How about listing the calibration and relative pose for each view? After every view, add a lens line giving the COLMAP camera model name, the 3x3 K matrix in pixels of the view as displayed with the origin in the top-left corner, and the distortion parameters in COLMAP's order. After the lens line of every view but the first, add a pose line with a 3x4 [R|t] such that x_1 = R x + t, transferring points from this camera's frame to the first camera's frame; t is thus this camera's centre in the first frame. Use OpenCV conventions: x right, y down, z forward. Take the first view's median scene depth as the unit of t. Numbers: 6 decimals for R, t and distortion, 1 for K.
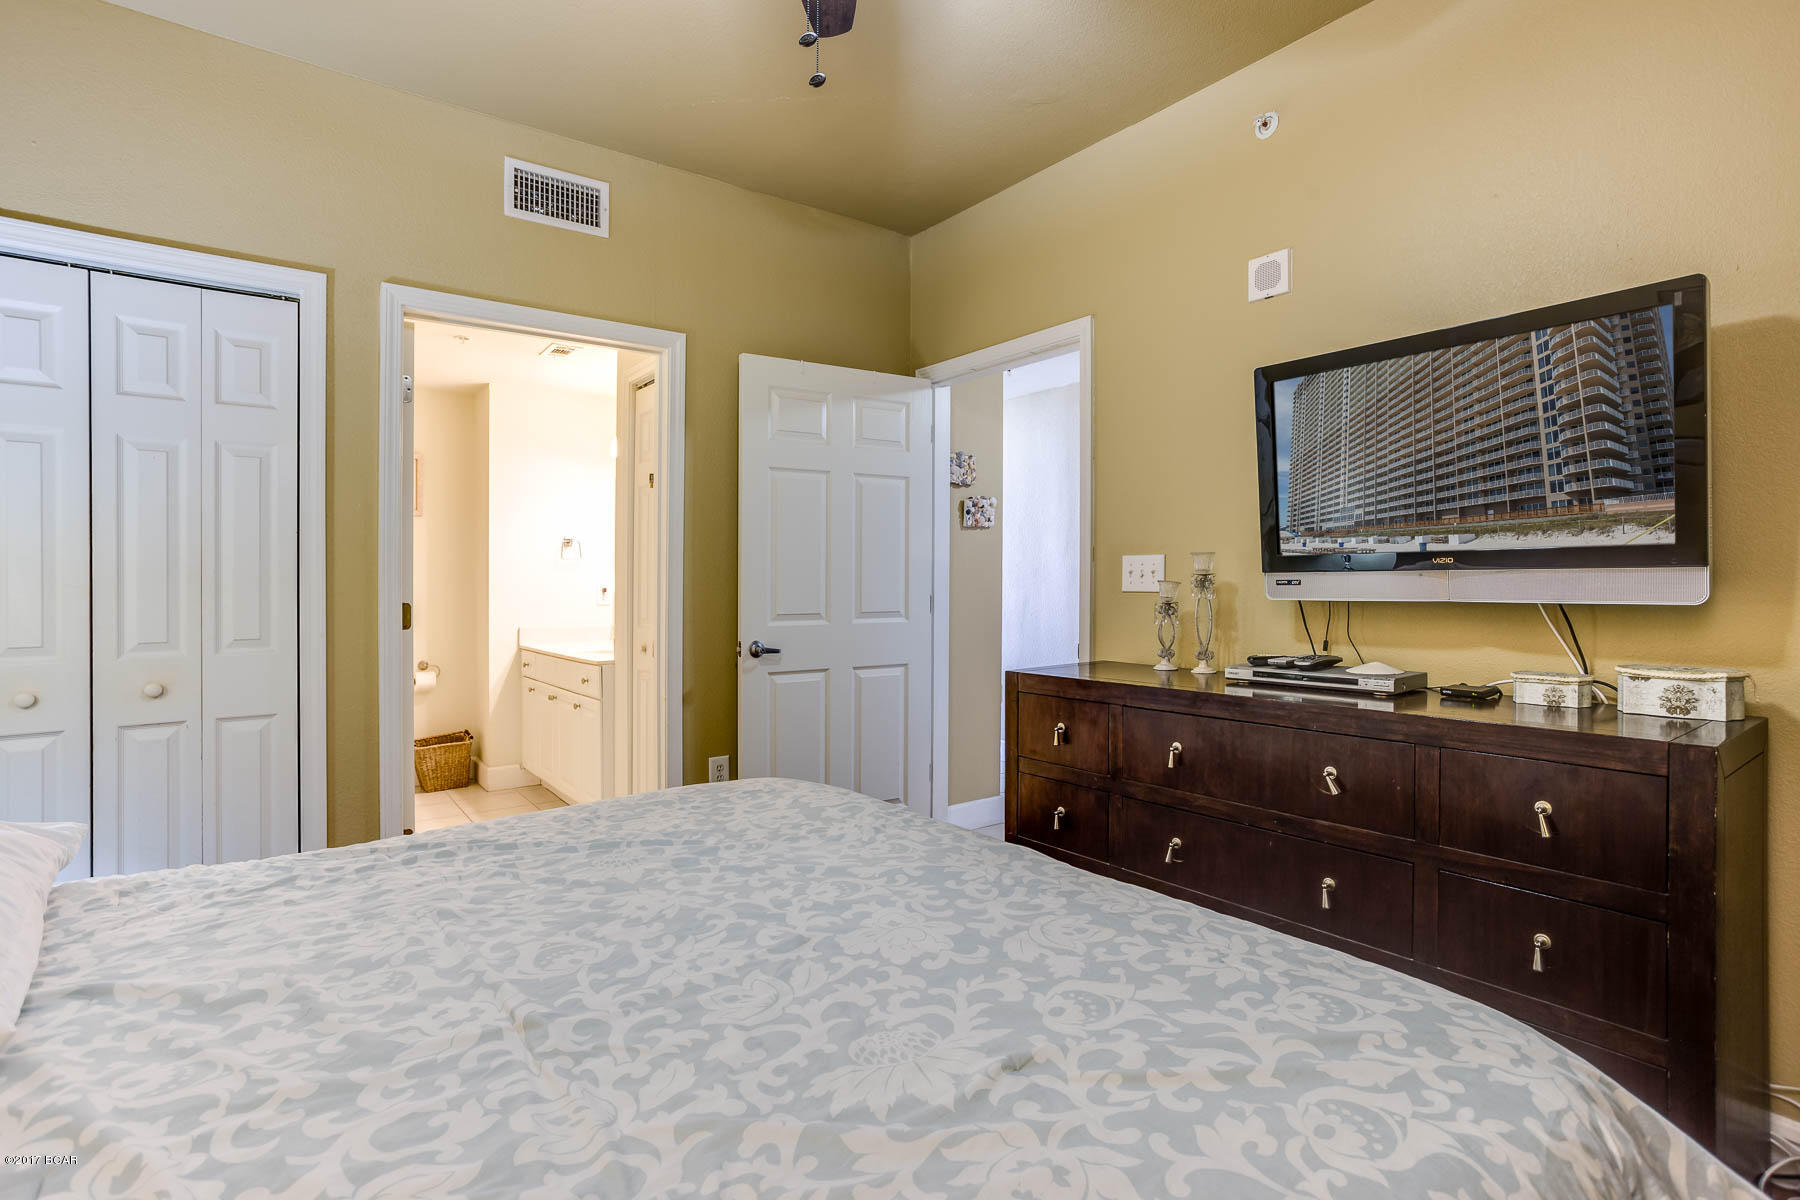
lens RADIAL K [[928.8, 0, 893.6], [0, 928.8, 595.5], [0, 0, 1]] dist [-0.002634, -0.000114]
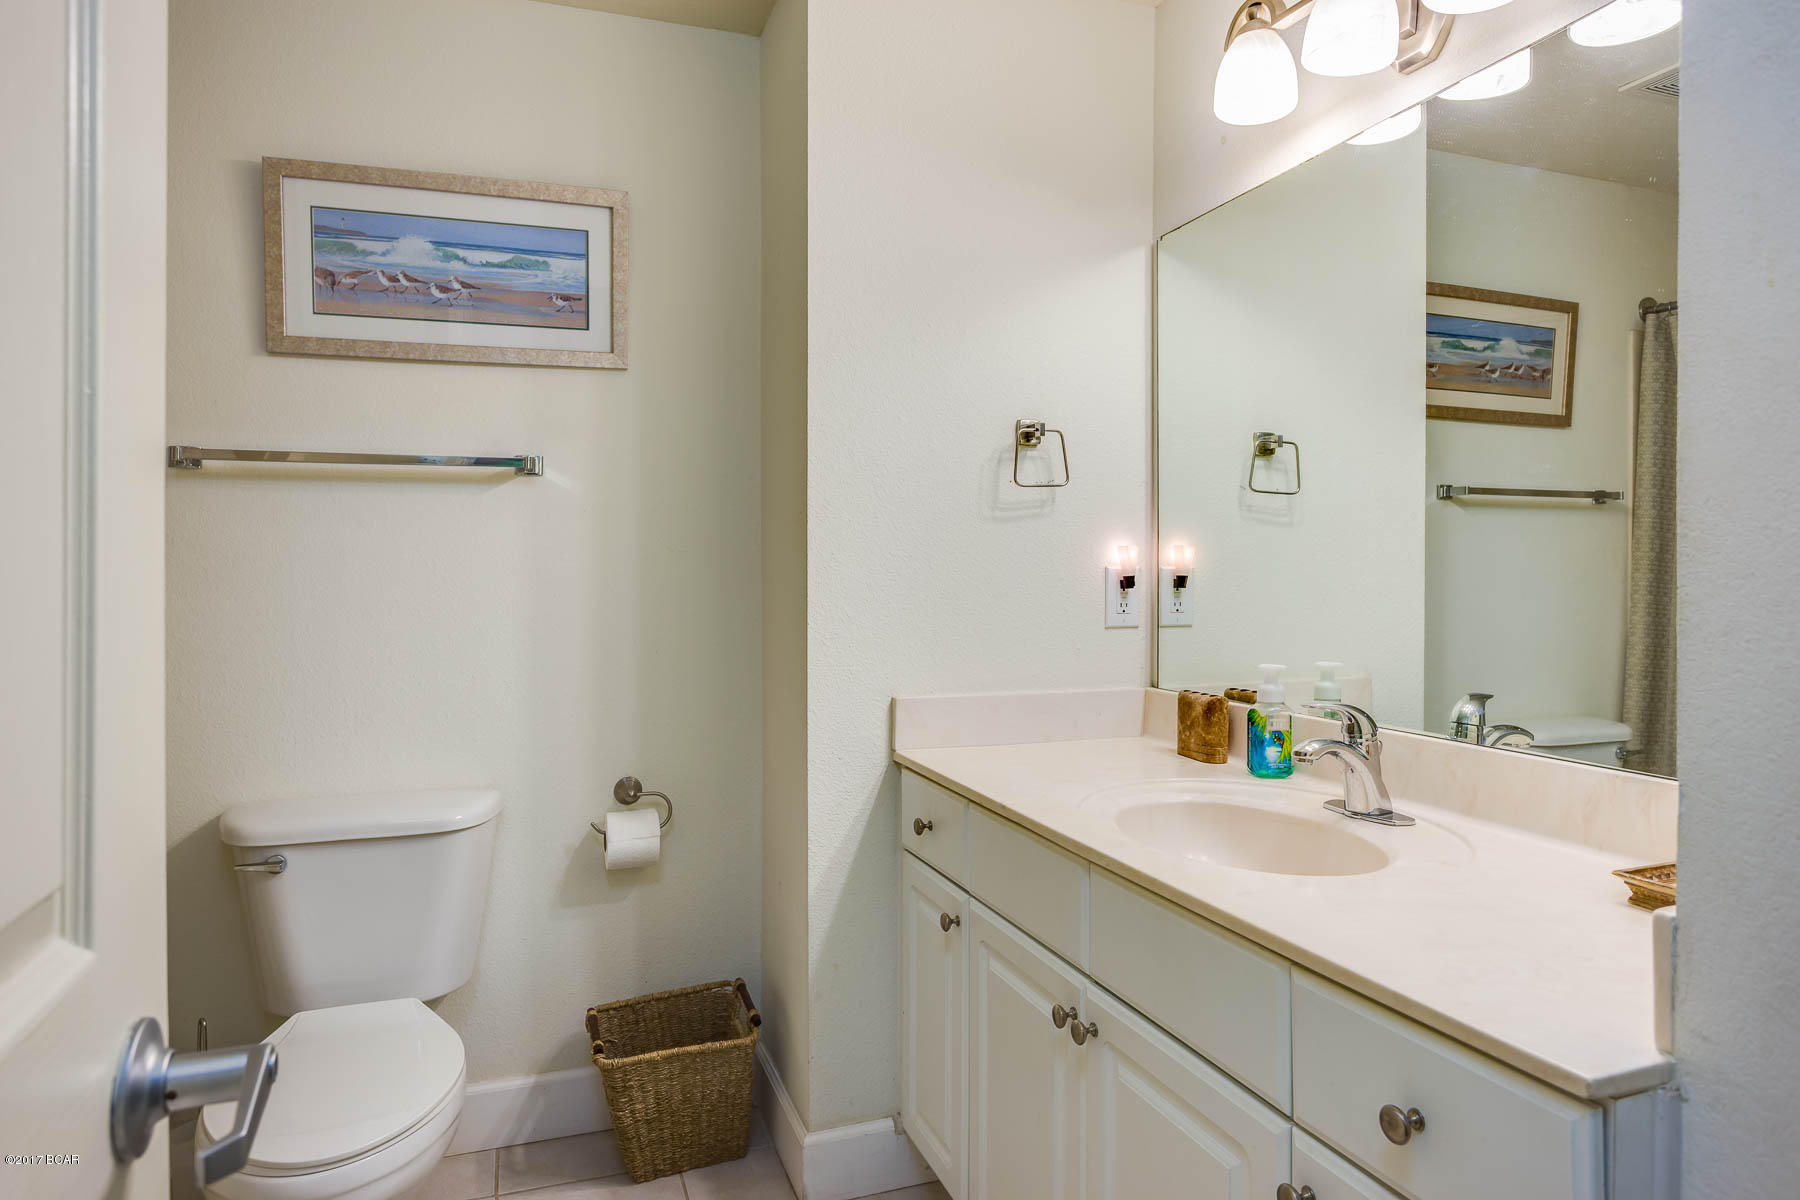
lens RADIAL K [[1100.6, 0, 903.5], [0, 1100.6, 595.4], [0, 0, 1]] dist [0.000019, 0.000310]
pose [[0.963186, 0.004689, -0.268795, -0.296636], [-0.000848, 0.999896, 0.014405, -0.006644], [0.268834, -0.013646, 0.963090, 0.632509]]
